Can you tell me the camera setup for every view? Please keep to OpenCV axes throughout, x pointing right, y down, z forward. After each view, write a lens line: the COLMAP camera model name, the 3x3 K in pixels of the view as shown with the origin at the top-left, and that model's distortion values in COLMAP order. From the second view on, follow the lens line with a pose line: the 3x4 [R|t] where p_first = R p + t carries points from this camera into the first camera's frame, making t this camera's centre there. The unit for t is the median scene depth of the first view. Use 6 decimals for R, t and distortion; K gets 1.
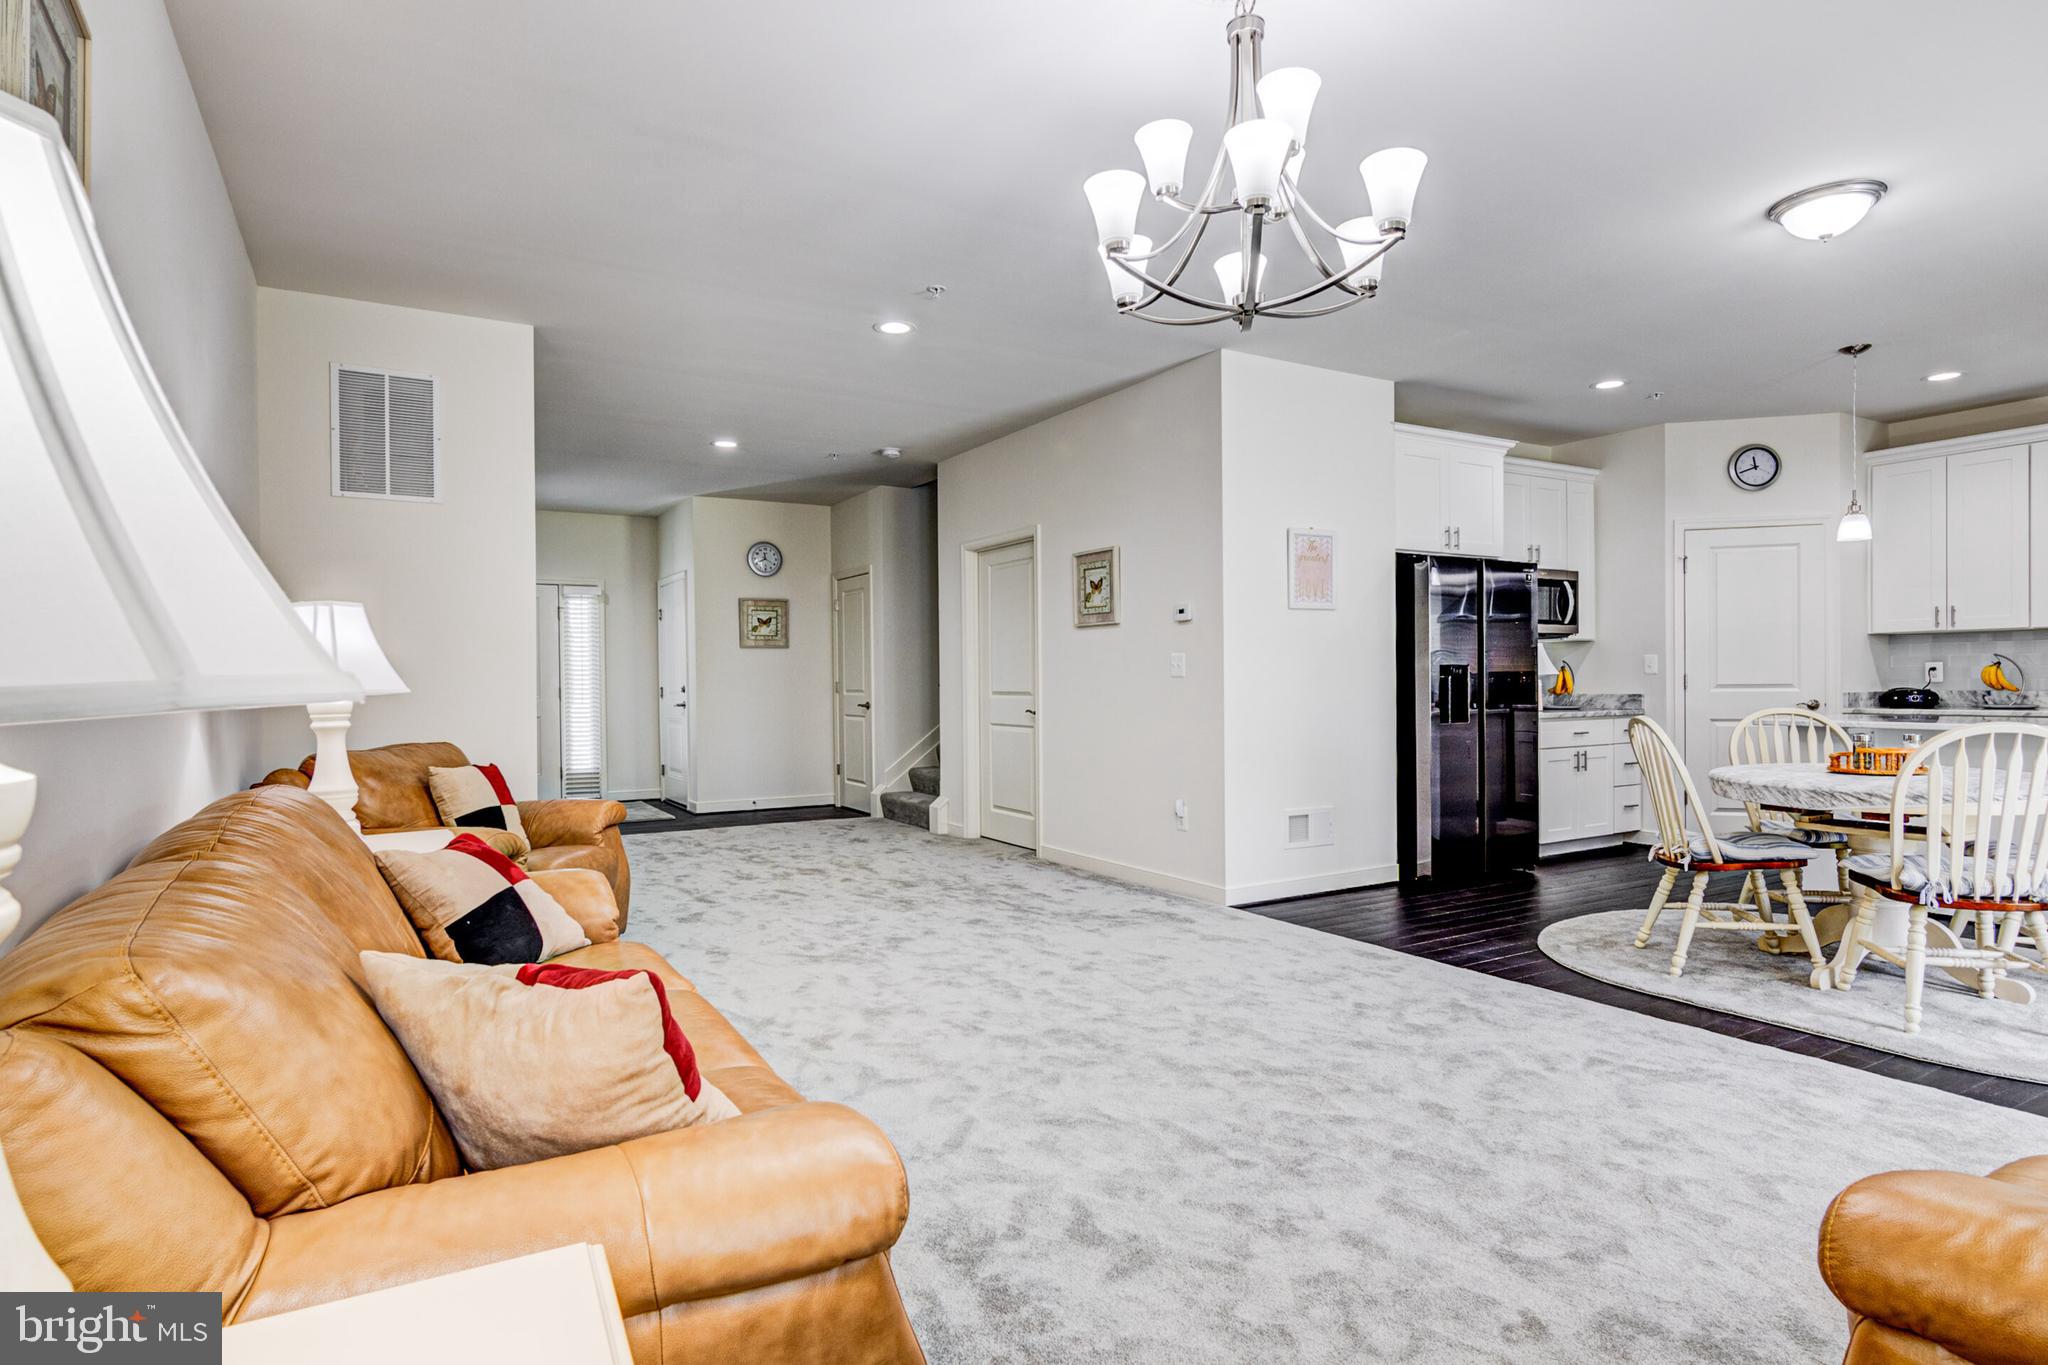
lens RADIAL K [[1089.2, 0, 1030.7], [0, 1089.2, 690.3], [0, 0, 1]] dist [-0.001089, -0.000630]
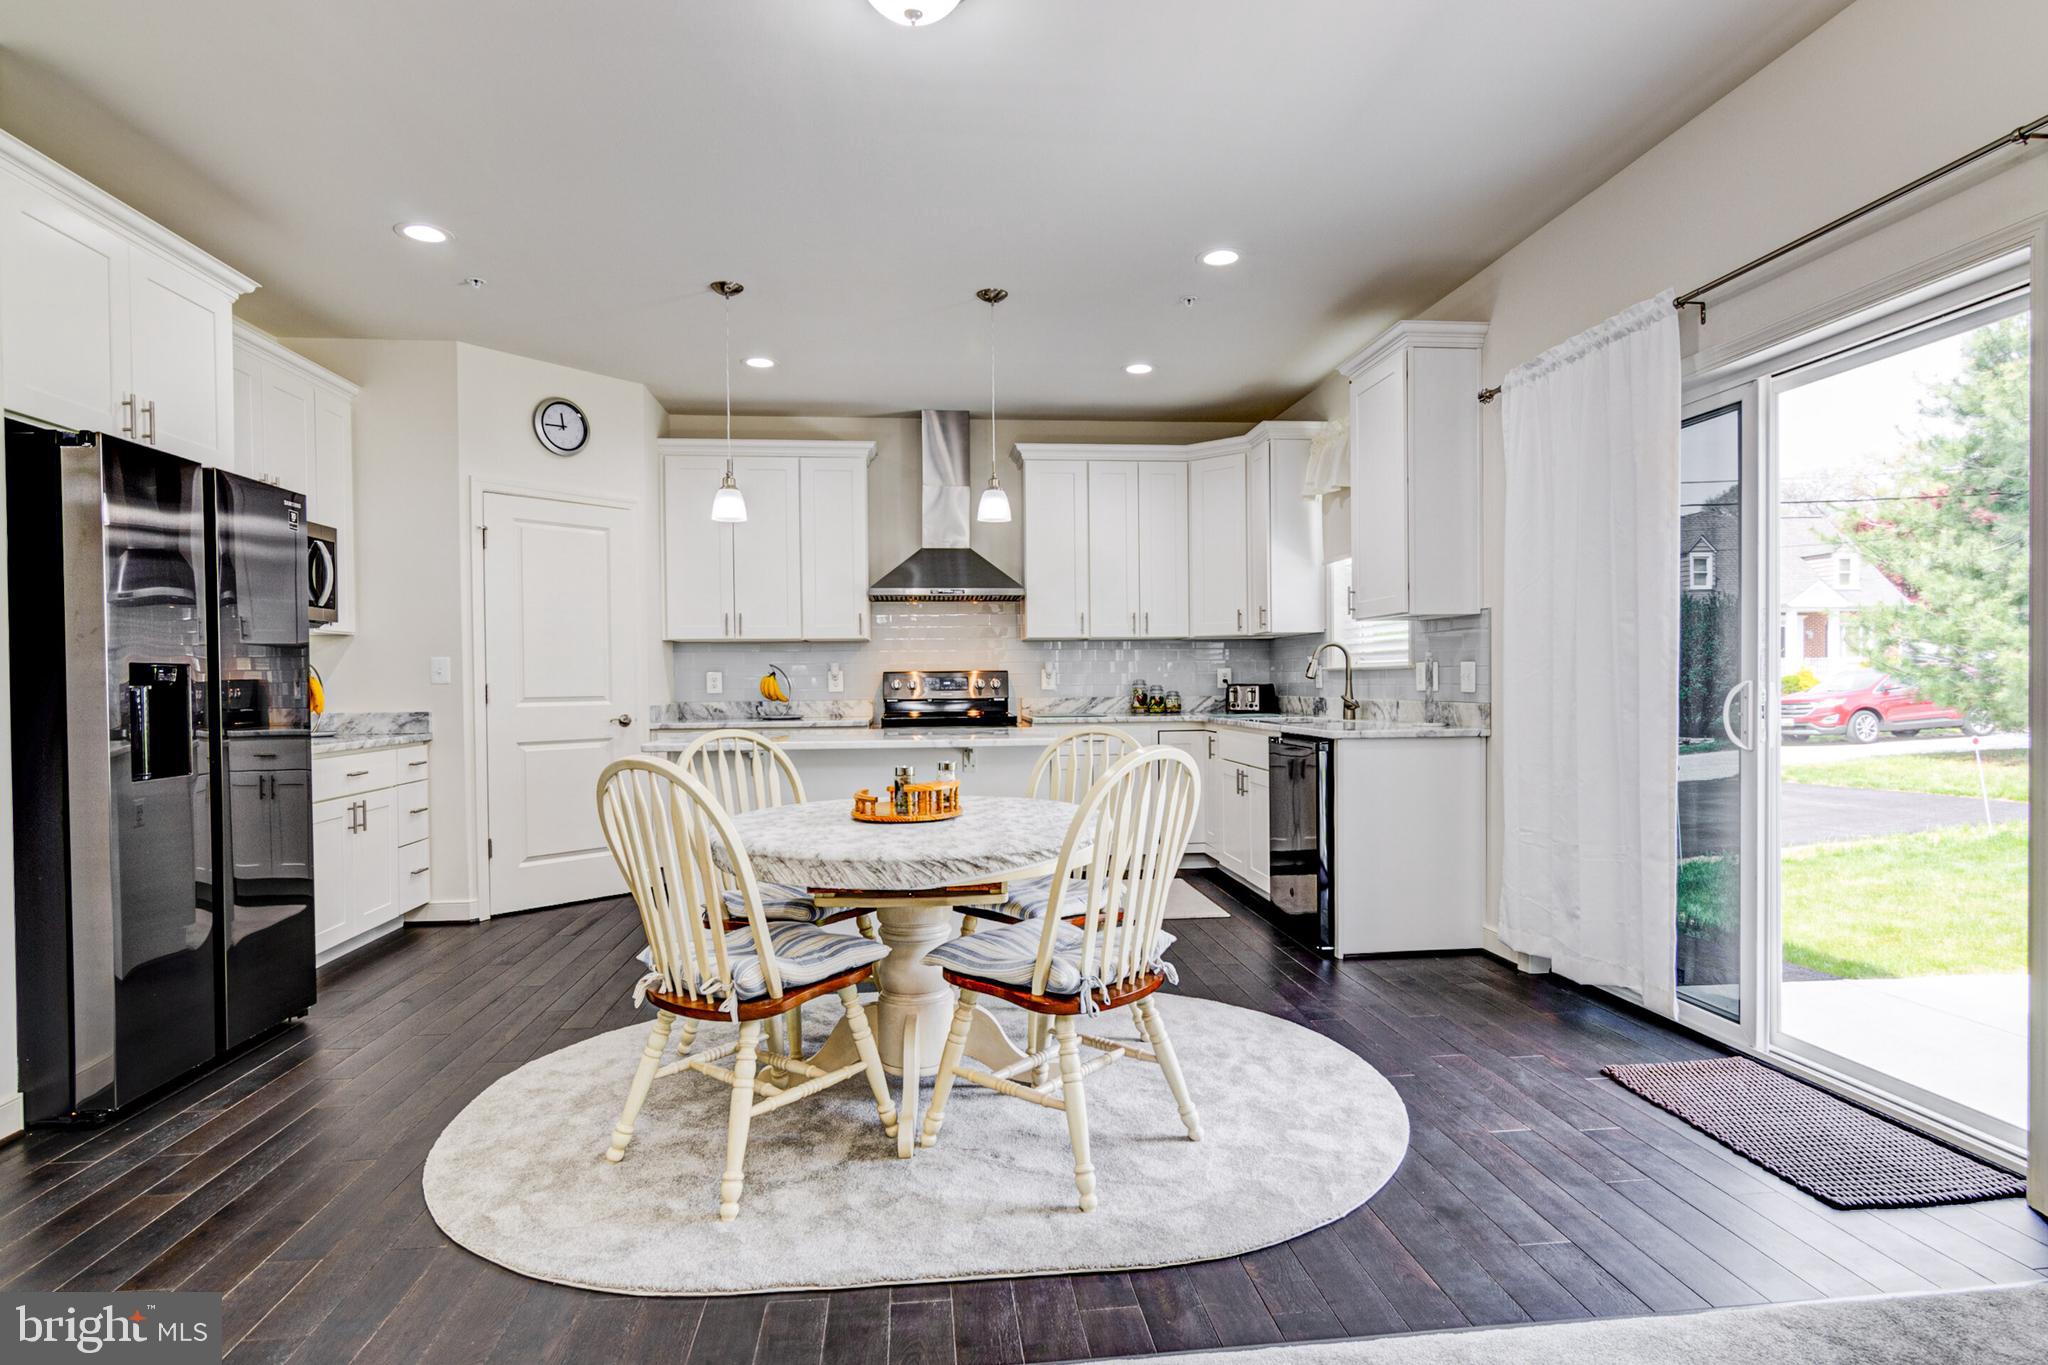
lens RADIAL K [[1074.4, 0, 1025.3], [0, 1074.4, 697.9], [0, 0, 1]] dist [-0.000138, -0.000503]
pose [[0.423936, -0.009096, 0.905647, 0.102391], [0.013550, 0.999901, 0.003700, -0.003477], [-0.905591, 0.010703, 0.424017, 0.405163]]
